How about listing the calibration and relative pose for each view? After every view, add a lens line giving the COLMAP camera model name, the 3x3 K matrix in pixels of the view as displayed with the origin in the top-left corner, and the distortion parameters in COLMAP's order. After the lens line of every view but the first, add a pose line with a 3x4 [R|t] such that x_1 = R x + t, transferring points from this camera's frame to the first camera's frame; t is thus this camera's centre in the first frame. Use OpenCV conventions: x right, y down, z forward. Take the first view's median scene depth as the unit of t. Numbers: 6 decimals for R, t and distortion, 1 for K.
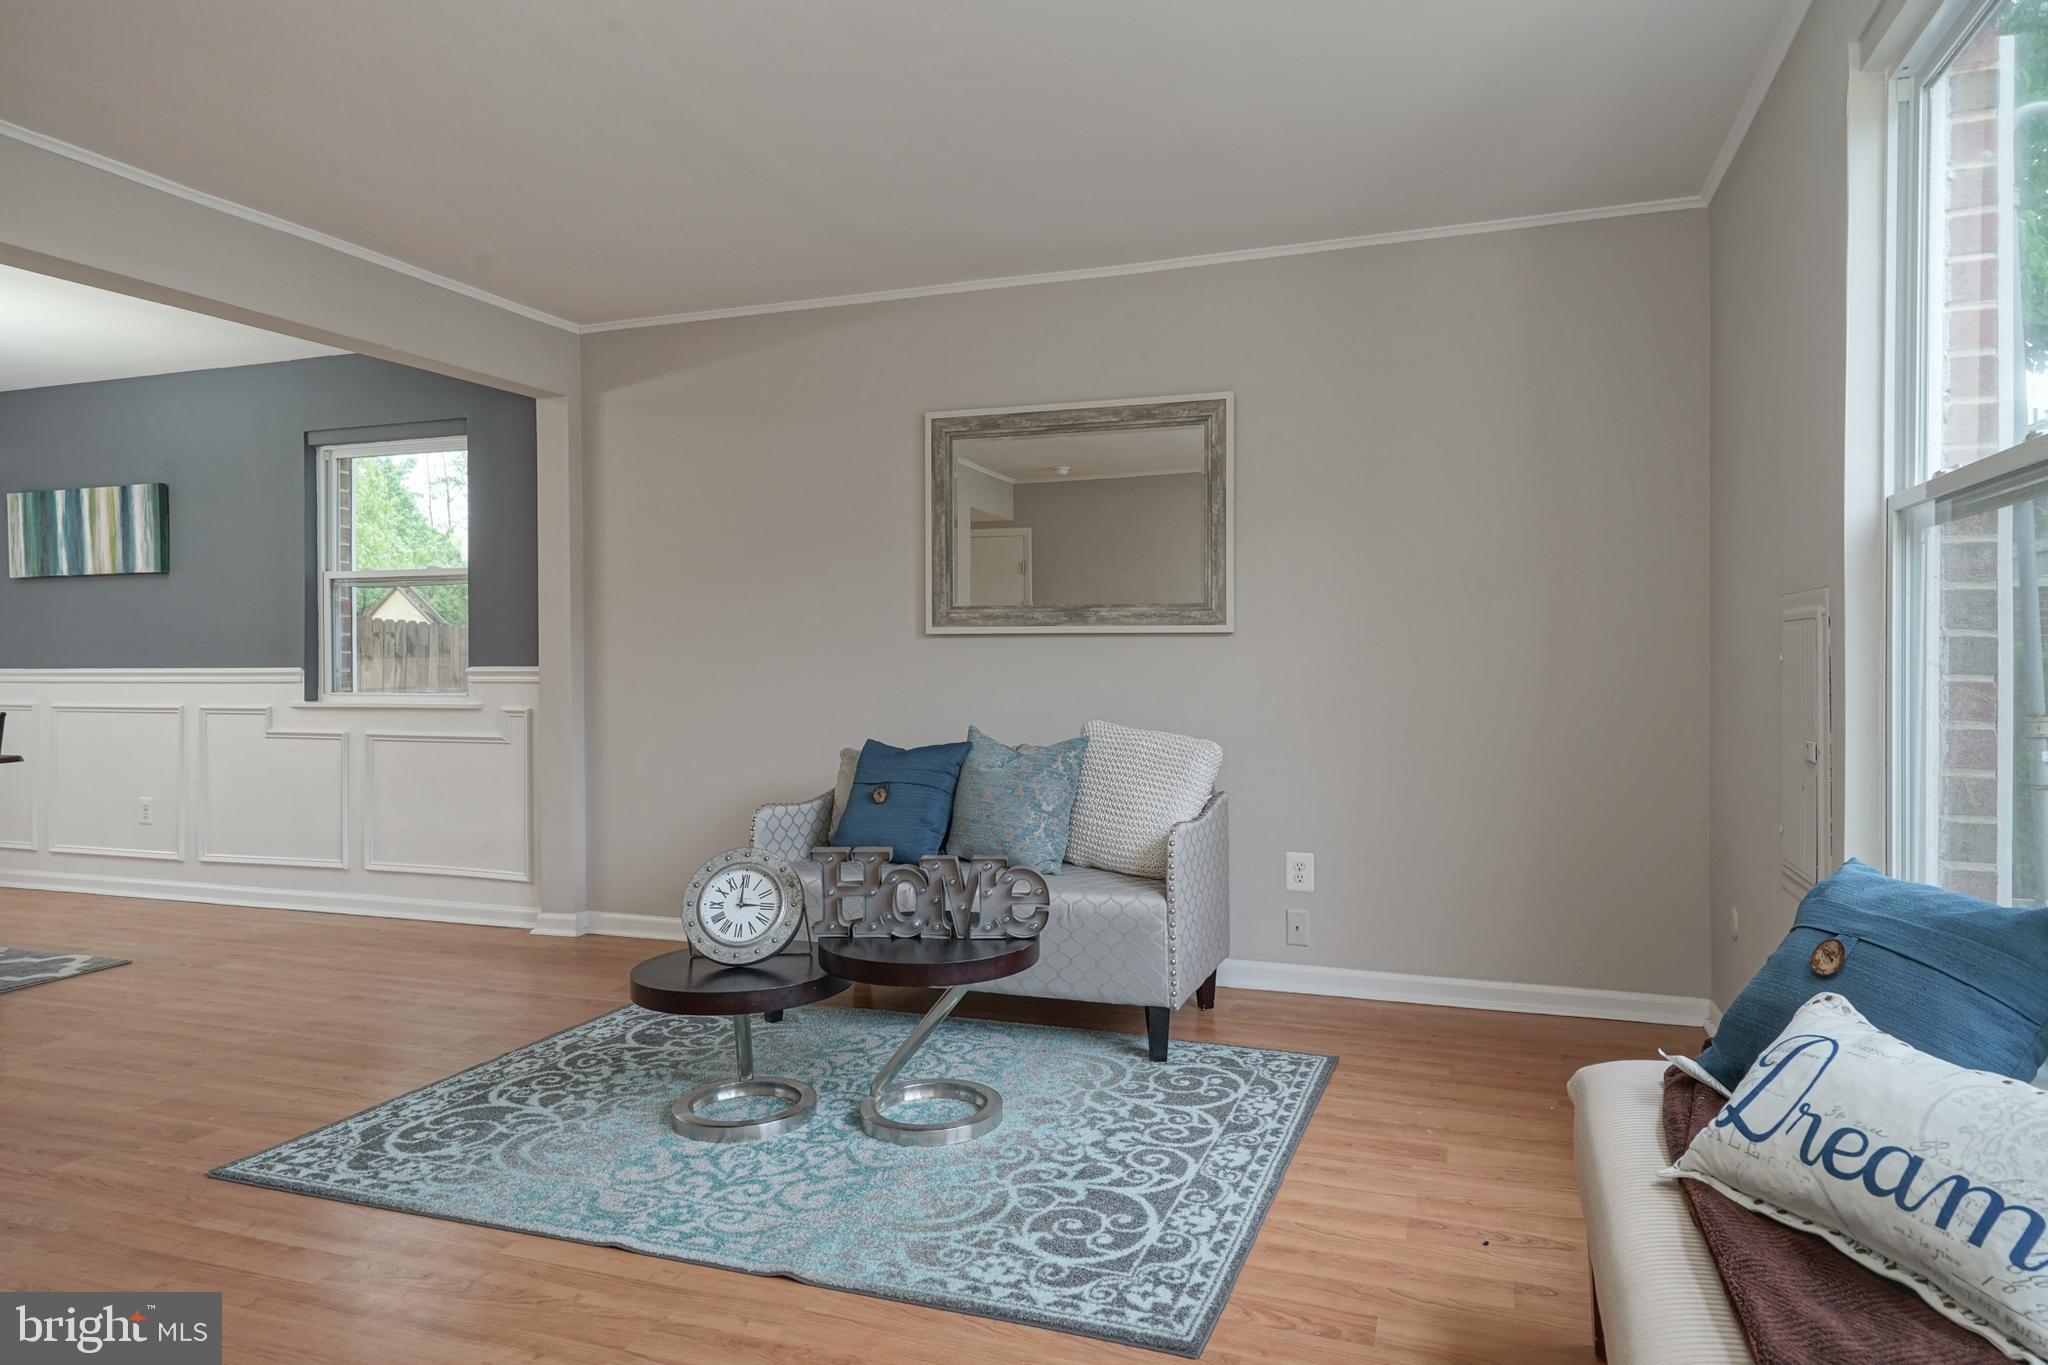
lens RADIAL K [[1215.2, 0, 1042.7], [0, 1215.2, 663.3], [0, 0, 1]] dist [0.015497, 0.001060]
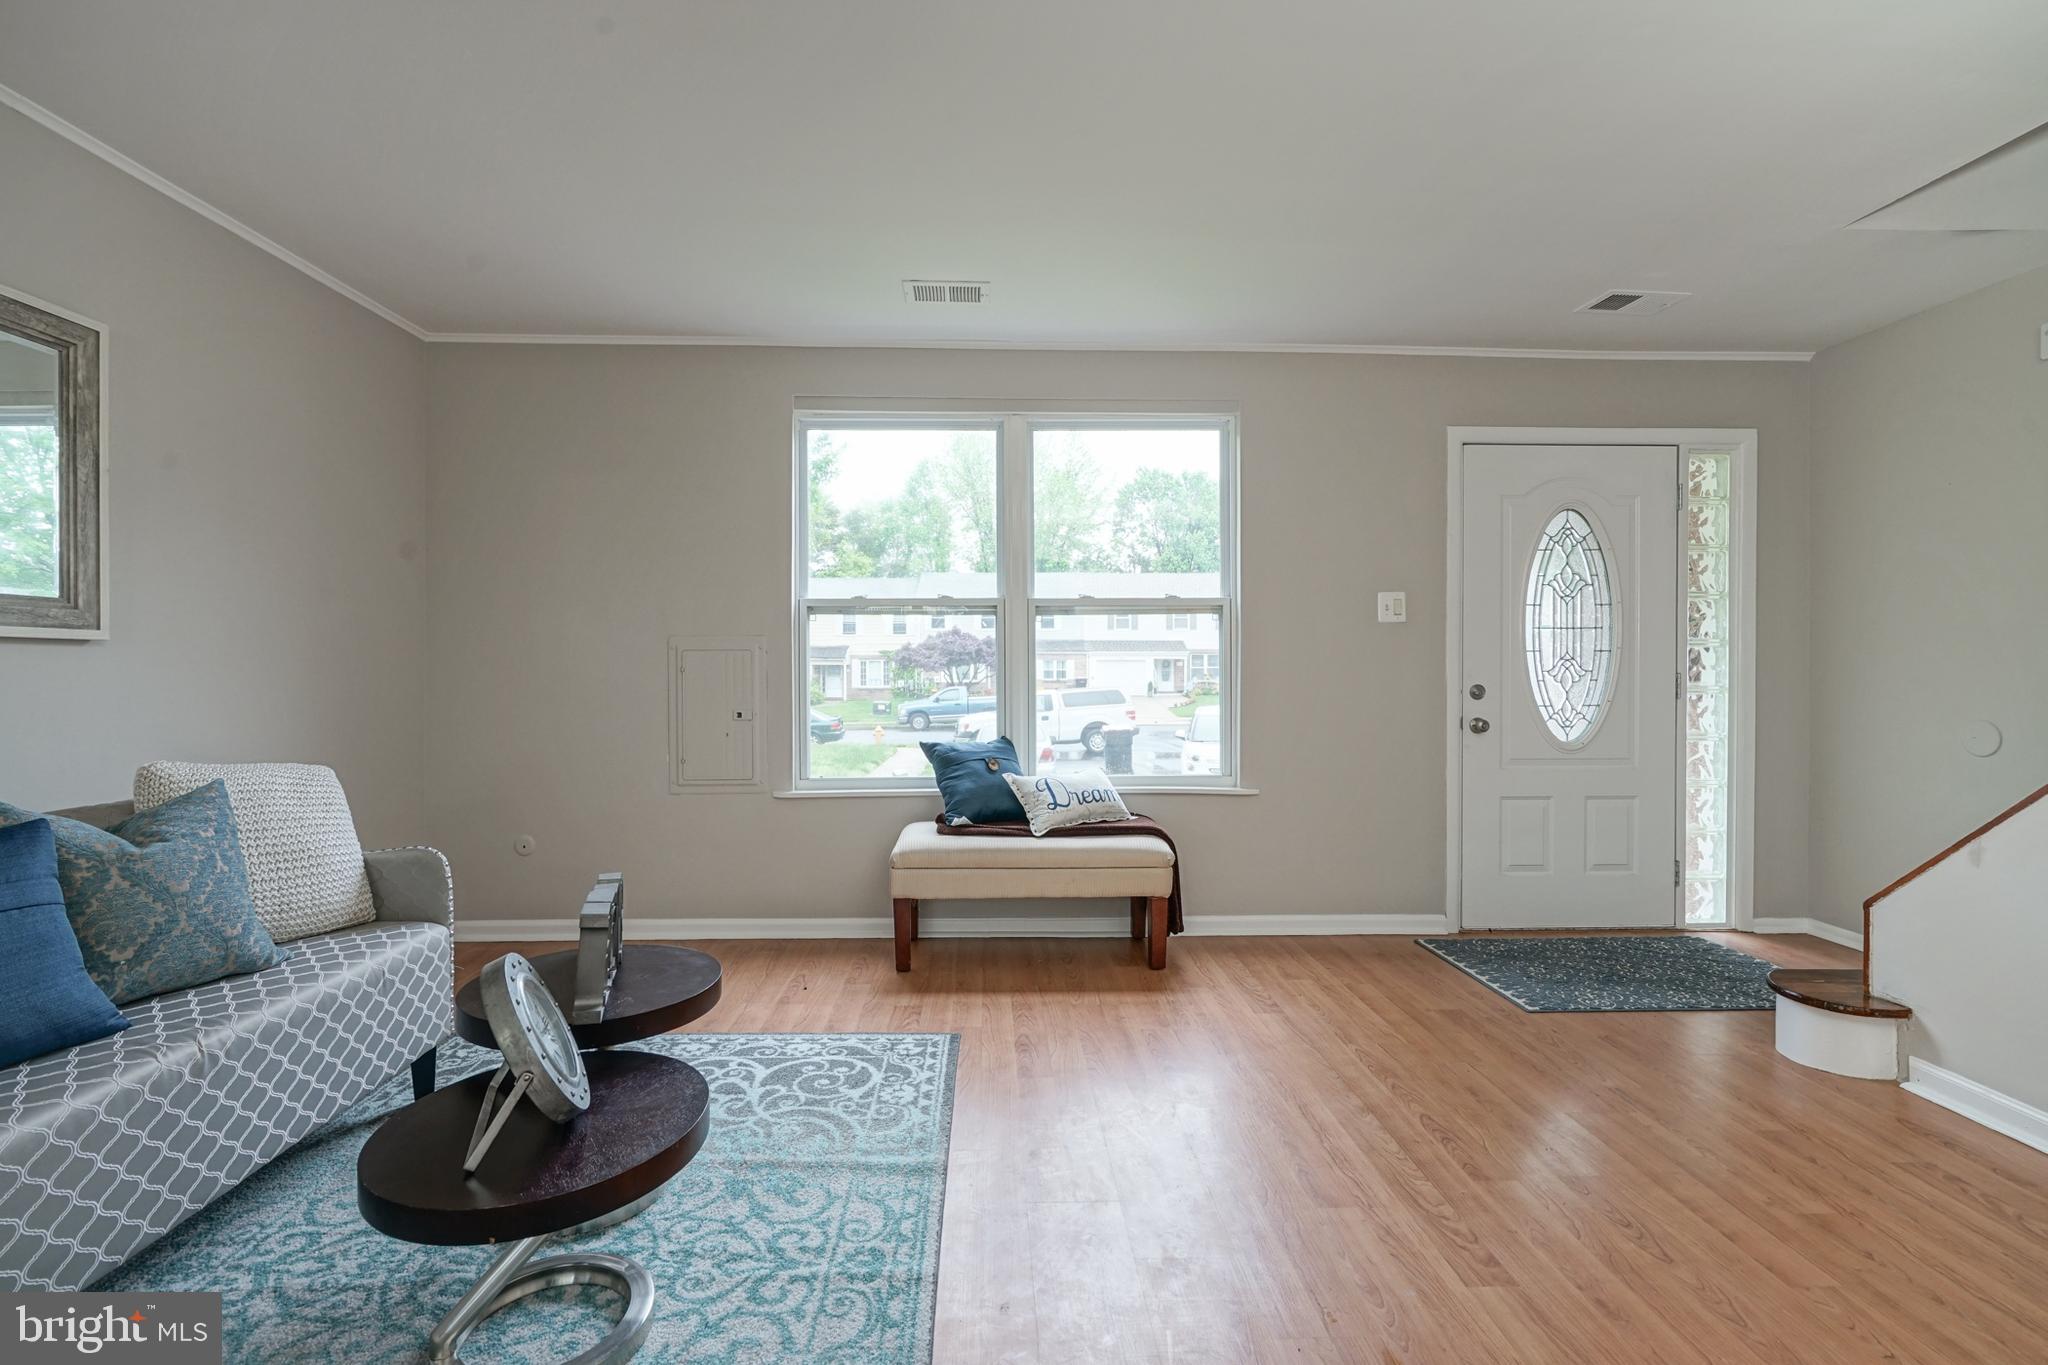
lens RADIAL K [[936.7, 0, 1024.3], [0, 936.7, 679.1], [0, 0, 1]] dist [-0.003701, 0.001239]
pose [[-0.362684, -0.007115, 0.931885, -0.441987], [0.014590, 0.999805, 0.013312, -0.000390], [-0.931798, 0.018425, -0.362510, 0.499090]]
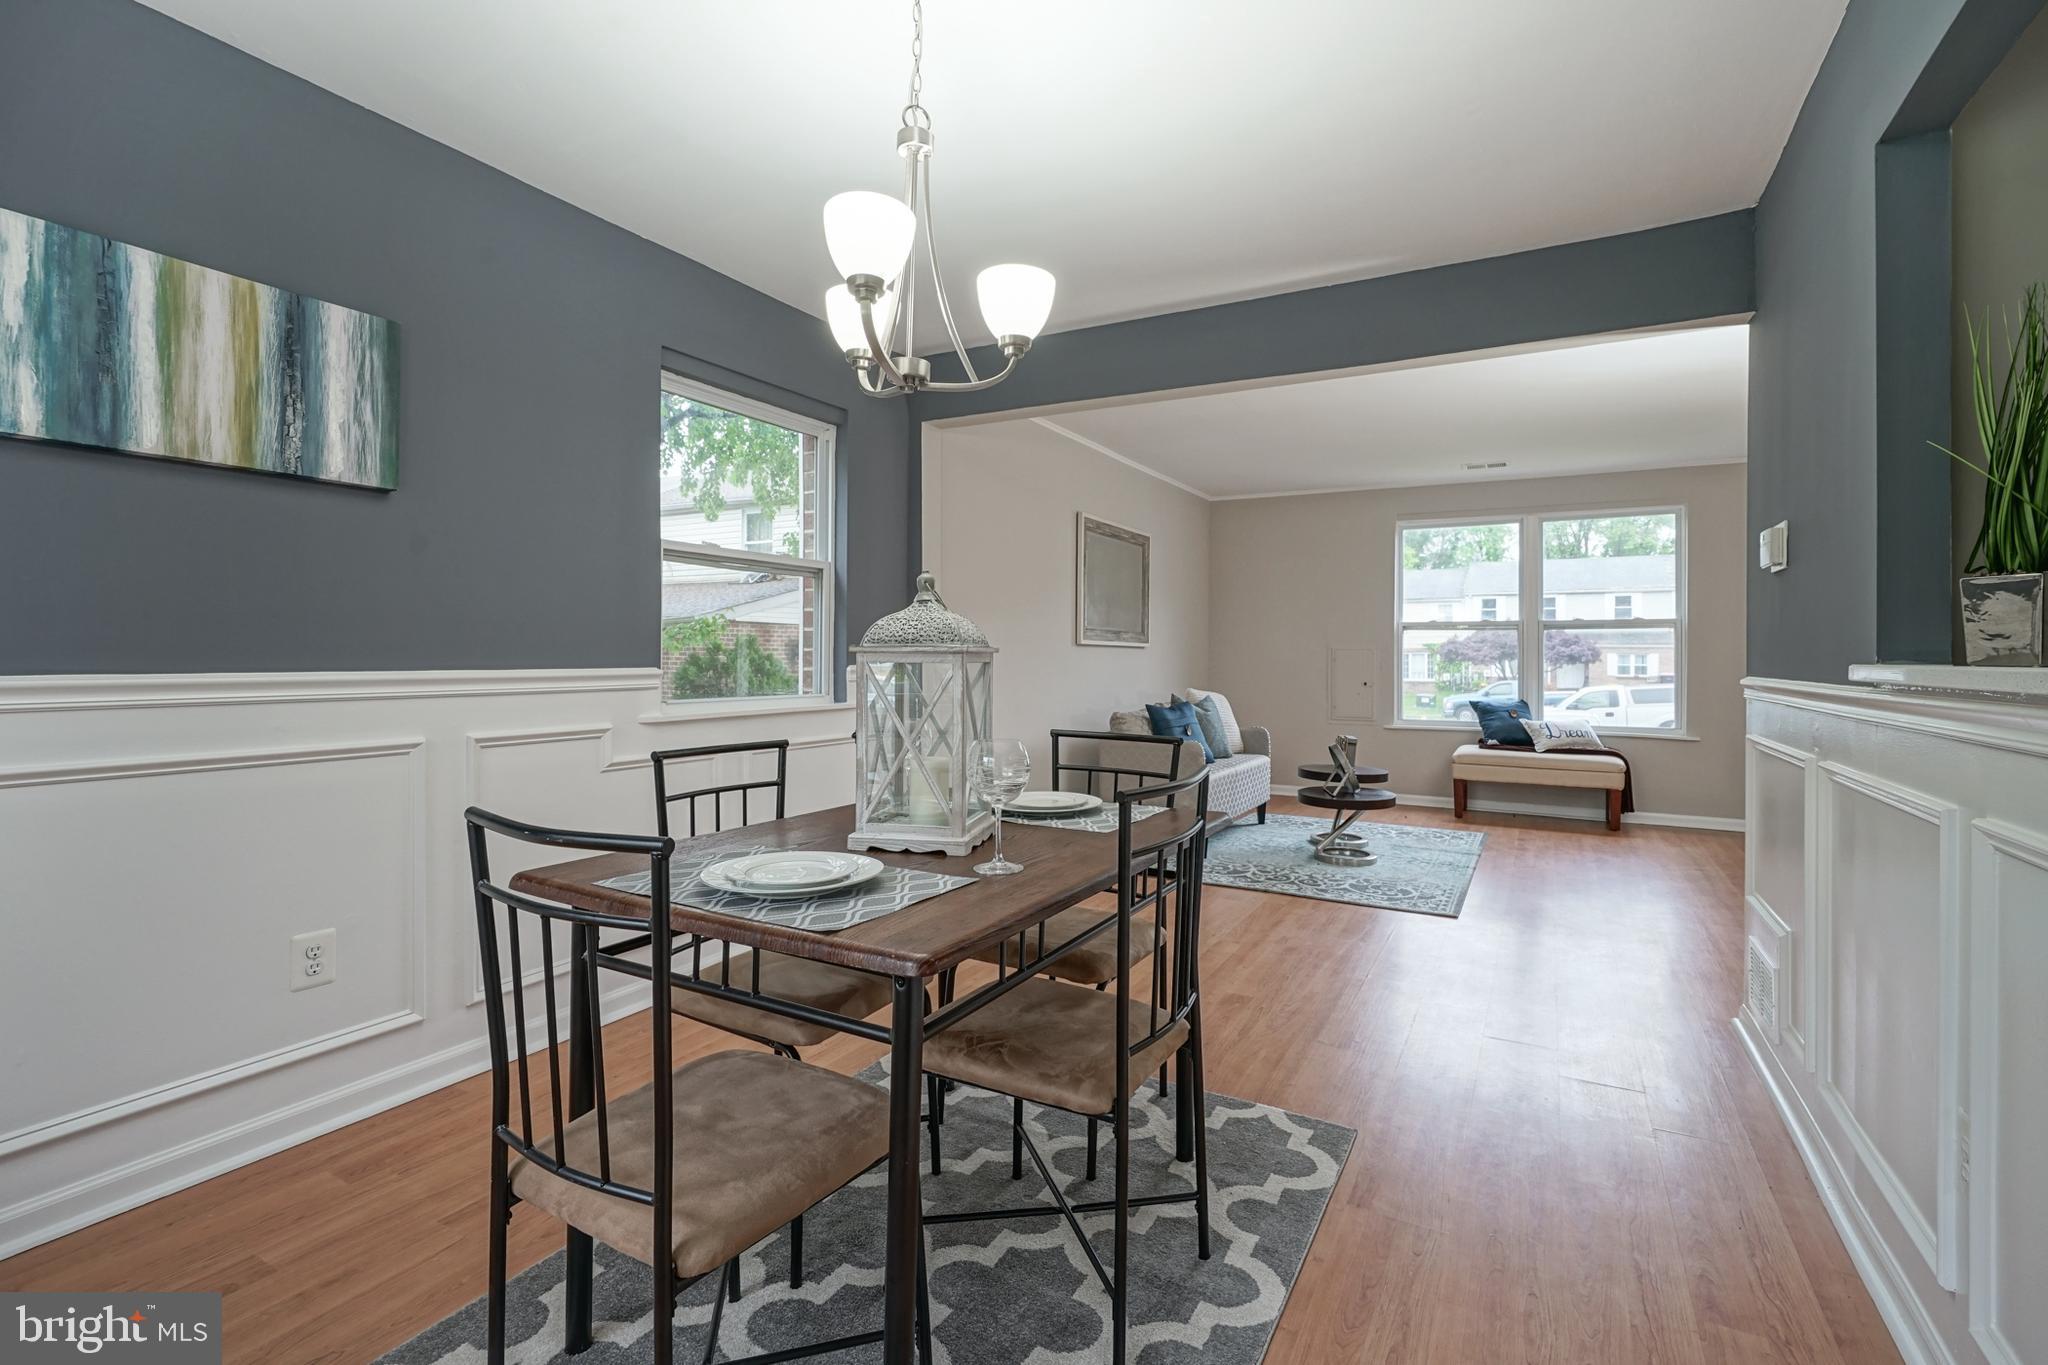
lens RADIAL K [[936.7, 0, 1021.2], [0, 936.7, 651.3], [0, 0, 1]] dist [-0.003701, 0.001239]
pose [[0.183616, 0.012249, 0.982922, -1.094951], [0.003693, 0.999907, -0.013150, 0.002461], [-0.982991, 0.006045, 0.183553, 0.675397]]
